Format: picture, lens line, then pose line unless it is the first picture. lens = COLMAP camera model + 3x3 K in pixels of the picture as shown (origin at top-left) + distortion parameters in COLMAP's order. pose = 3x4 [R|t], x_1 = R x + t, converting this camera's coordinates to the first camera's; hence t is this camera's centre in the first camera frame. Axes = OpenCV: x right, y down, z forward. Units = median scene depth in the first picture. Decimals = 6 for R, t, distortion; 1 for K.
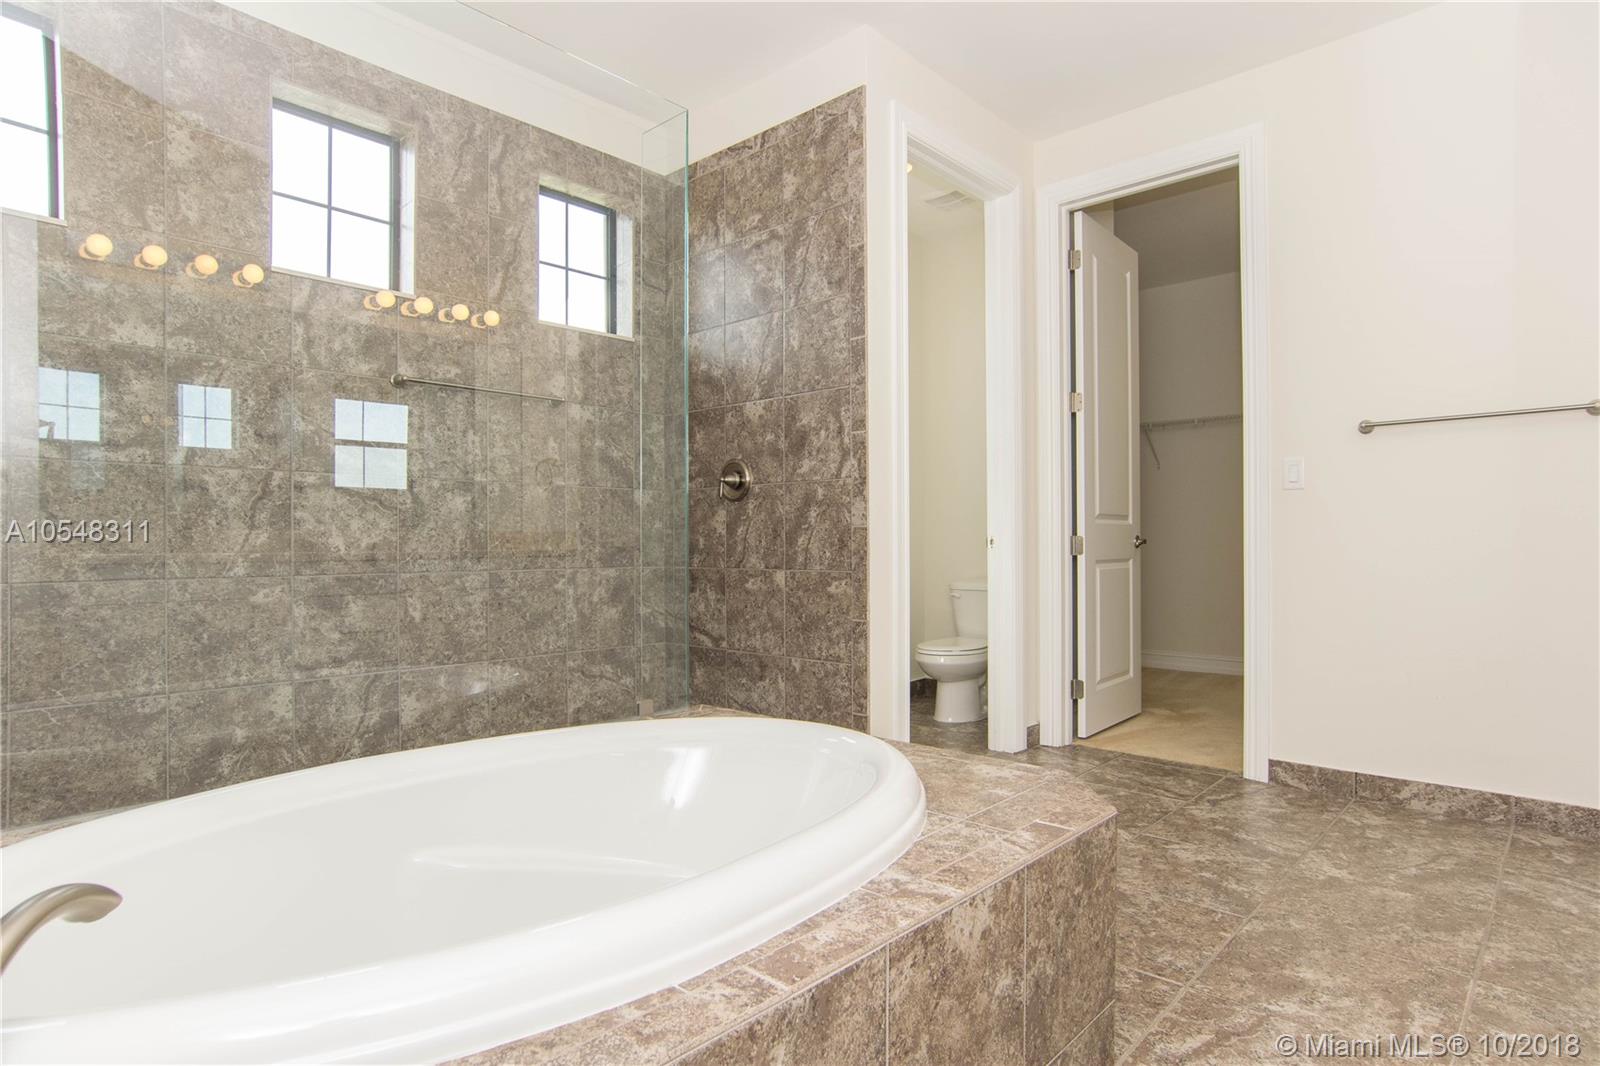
lens RADIAL K [[853.8, 0, 803.2], [0, 853.8, 539.1], [0, 0, 1]] dist [-0.028873, 0.001672]
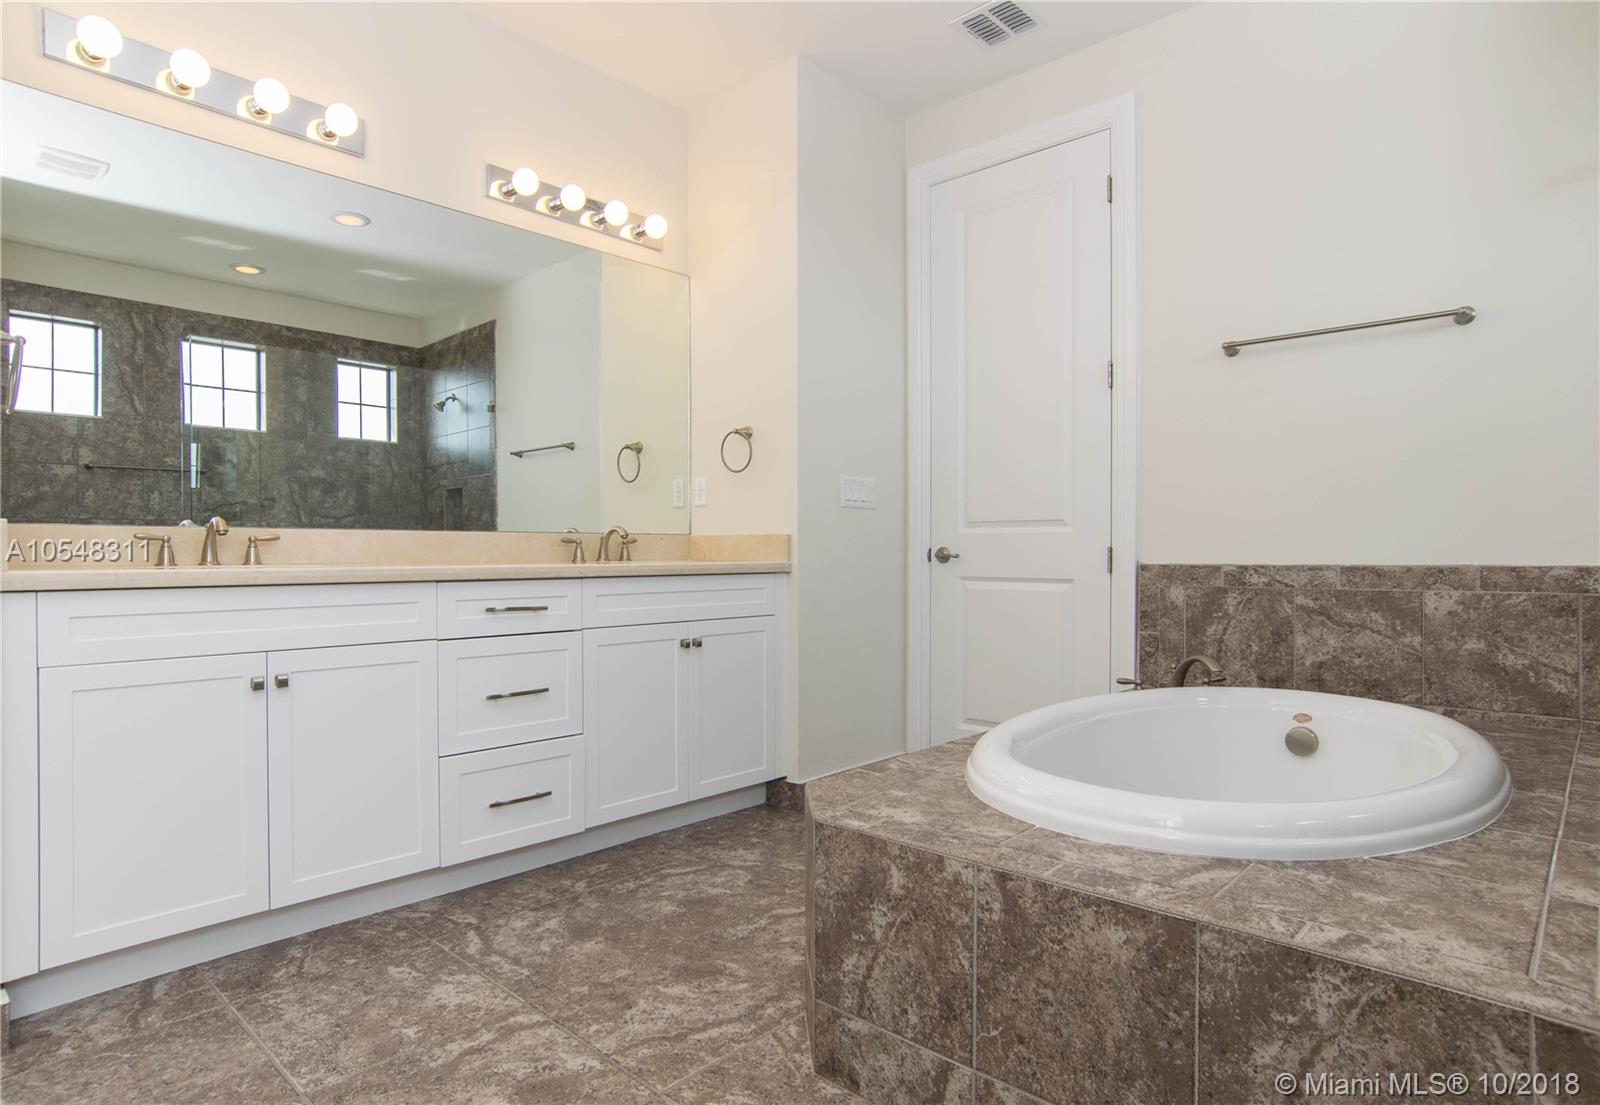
lens RADIAL K [[902.7, 0, 750.2], [0, 902.7, 552.8], [0, 0, 1]] dist [-0.052076, 0.034013]
pose [[-0.999104, 0.005484, 0.041961, 0.348602], [0.005511, 0.999985, 0.000525, -0.006464], [-0.041958, 0.000756, -0.999119, 2.011808]]
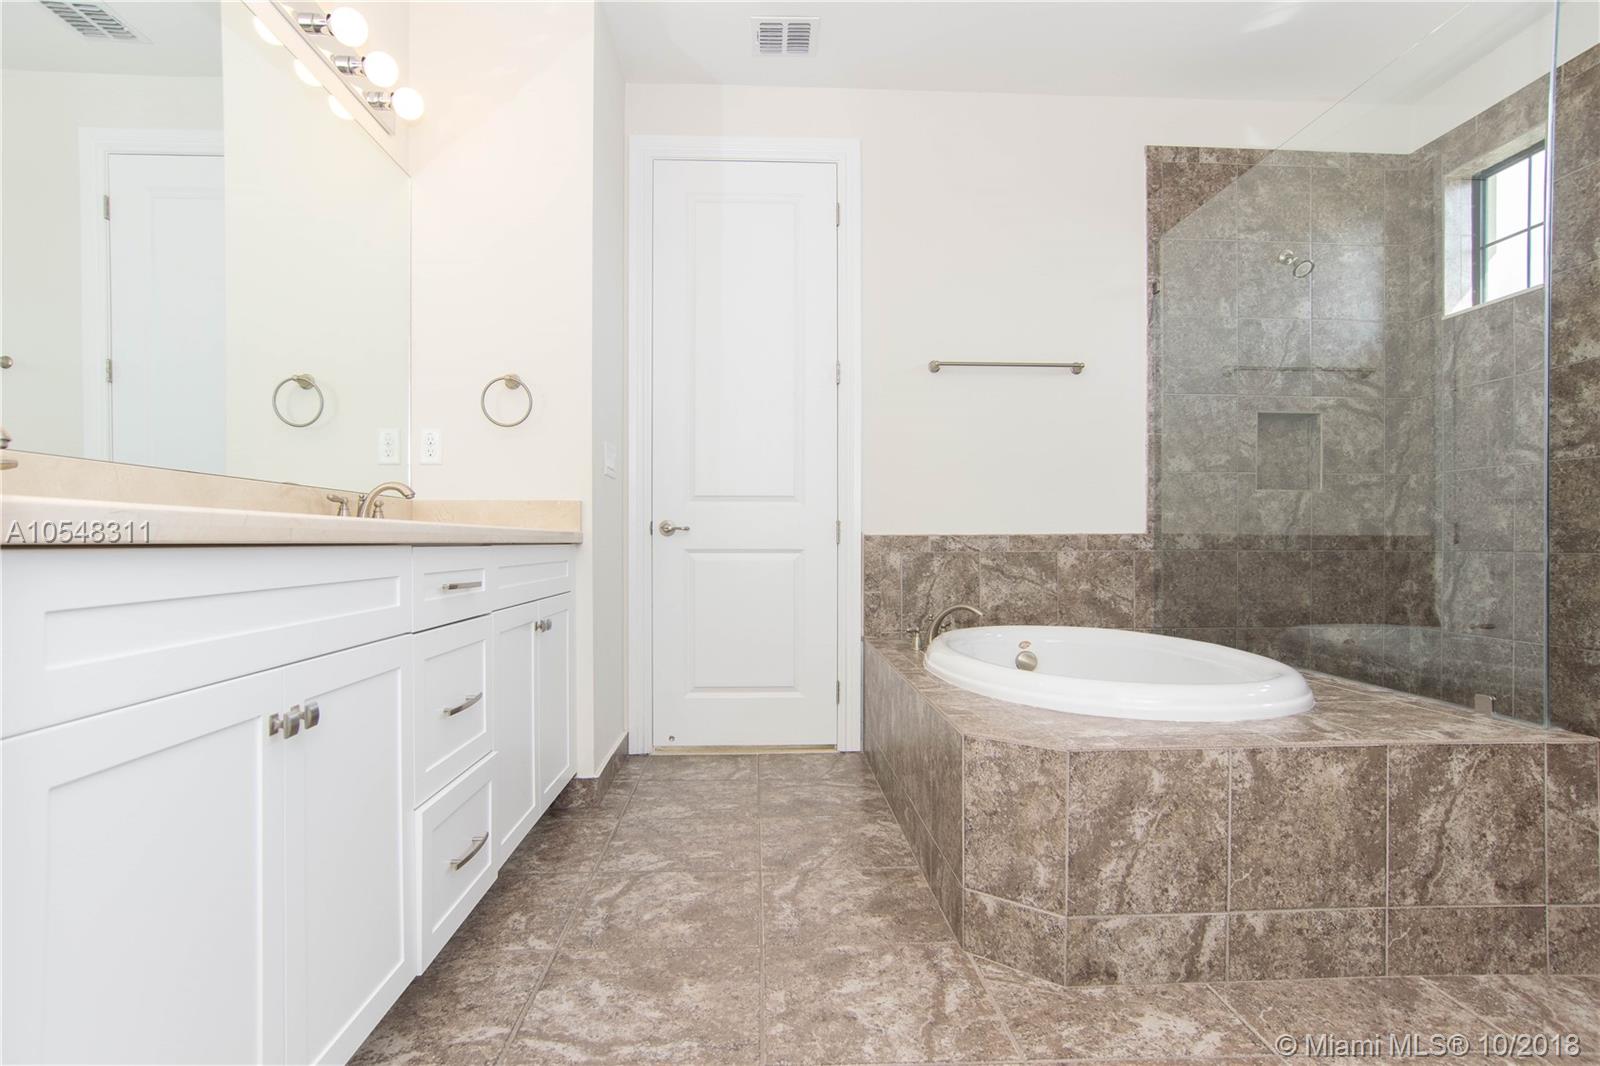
lens RADIAL K [[877.3, 0, 800.0], [0, 877.3, 533.0], [0, 0, 1]] dist [-0.049733, 0.035896]
pose [[-0.709755, -0.001860, -0.704447, 1.274162], [0.004878, 0.999960, -0.007555, 0.033500], [0.704432, -0.008799, -0.709717, 1.541907]]
